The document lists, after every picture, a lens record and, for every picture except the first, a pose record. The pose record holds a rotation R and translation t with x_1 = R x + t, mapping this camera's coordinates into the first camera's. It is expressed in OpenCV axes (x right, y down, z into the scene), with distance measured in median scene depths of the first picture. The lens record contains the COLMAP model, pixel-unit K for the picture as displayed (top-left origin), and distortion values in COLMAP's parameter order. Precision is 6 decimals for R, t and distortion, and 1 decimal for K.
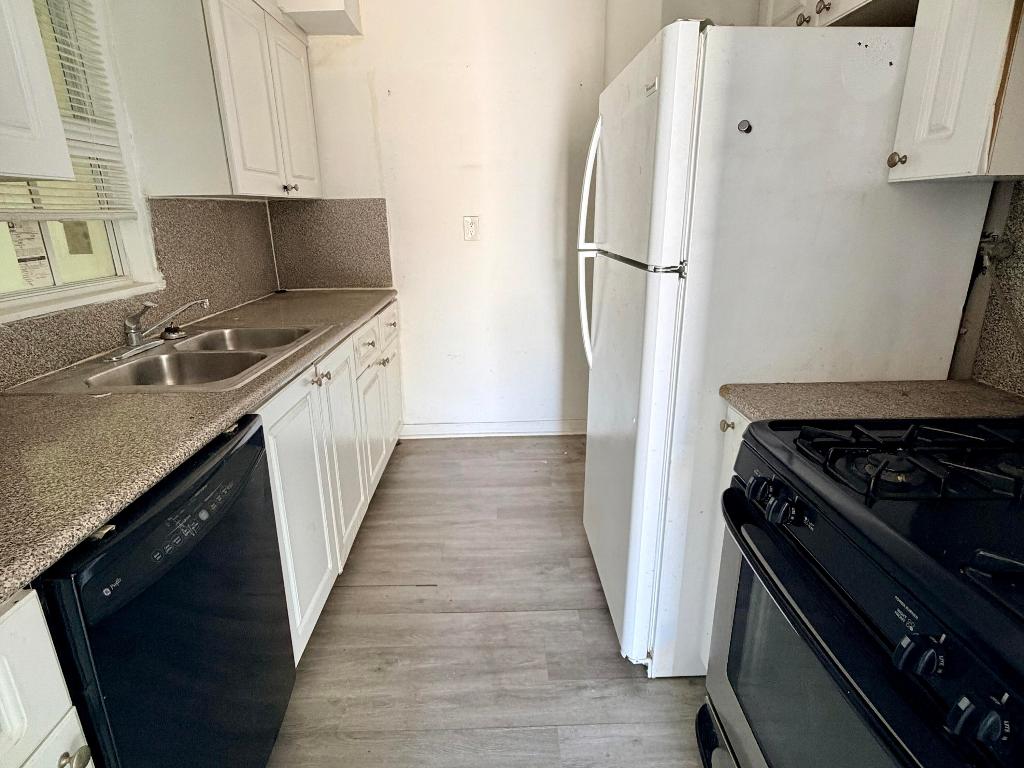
lens RADIAL K [[539.2, 0, 516.4], [0, 539.2, 378.2], [0, 0, 1]] dist [-0.008809, -0.000149]
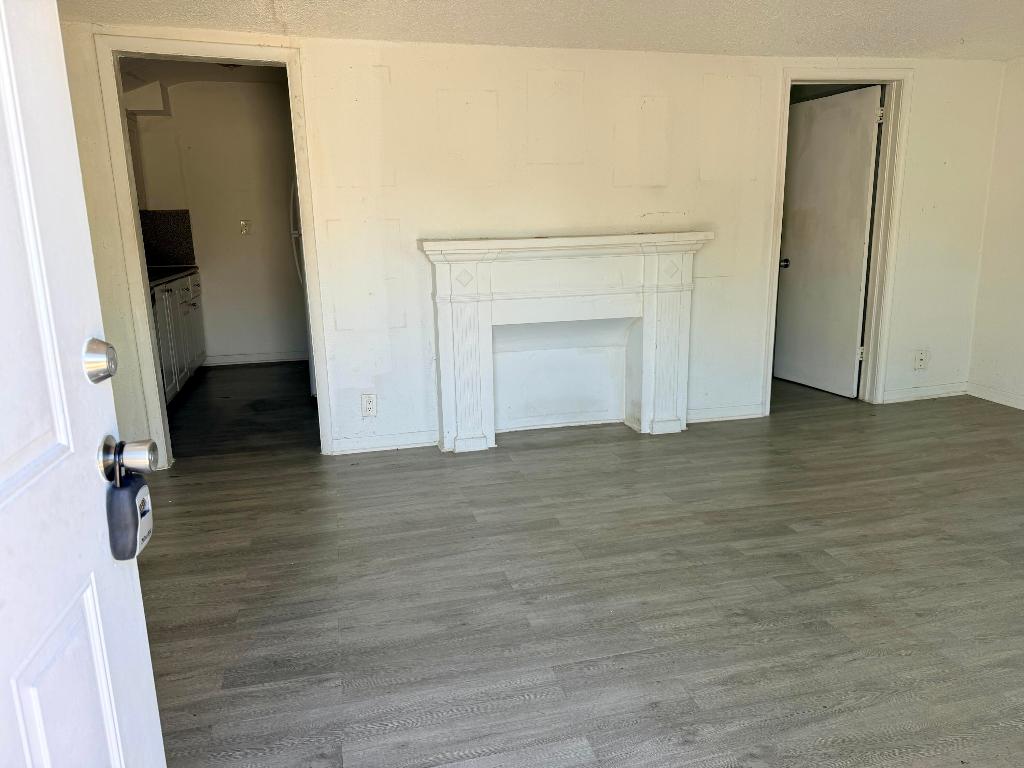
lens RADIAL K [[713.7, 0, 510.1], [0, 713.7, 386.5], [0, 0, 1]] dist [0.057409, -0.072056]
pose [[0.976953, -0.056909, 0.205728, 0.411396], [0.070976, 0.995571, -0.061648, 0.727428], [-0.201308, 0.074829, 0.976665, -2.323017]]
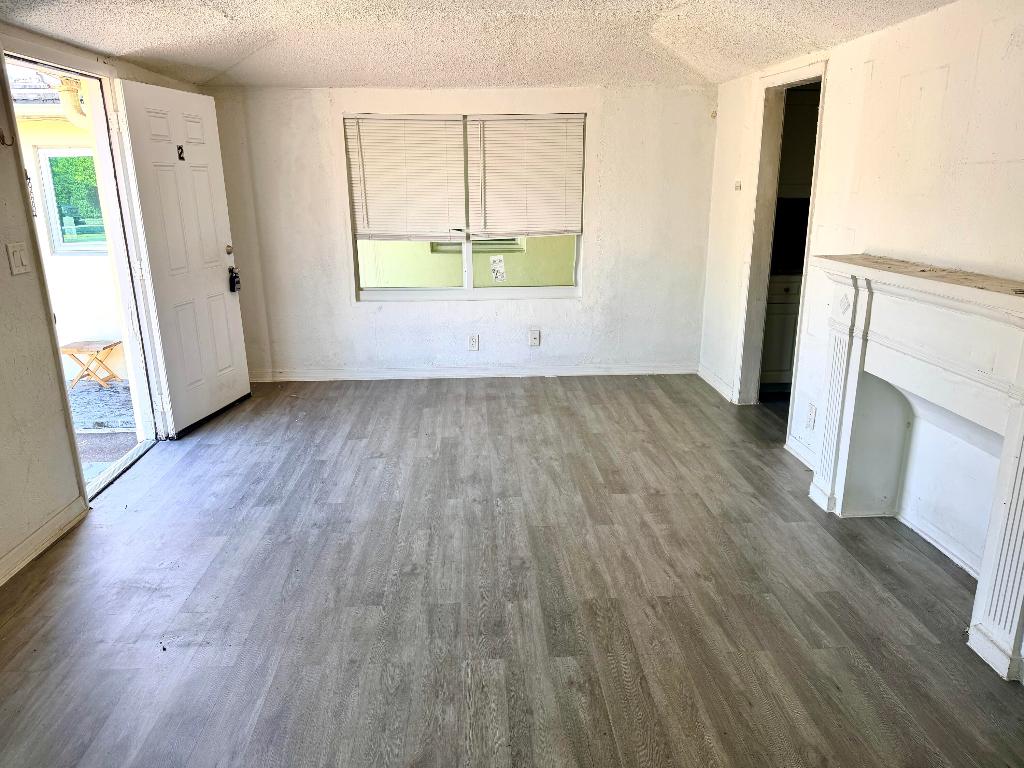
lens RADIAL K [[713.7, 0, 507.7], [0, 713.7, 385.3], [0, 0, 1]] dist [0.057409, -0.072056]
pose [[0.019927, 0.276430, -0.960827, 2.743572], [-0.290250, 0.921230, 0.259018, 0.170355], [0.956743, 0.273719, 0.098591, -1.031503]]
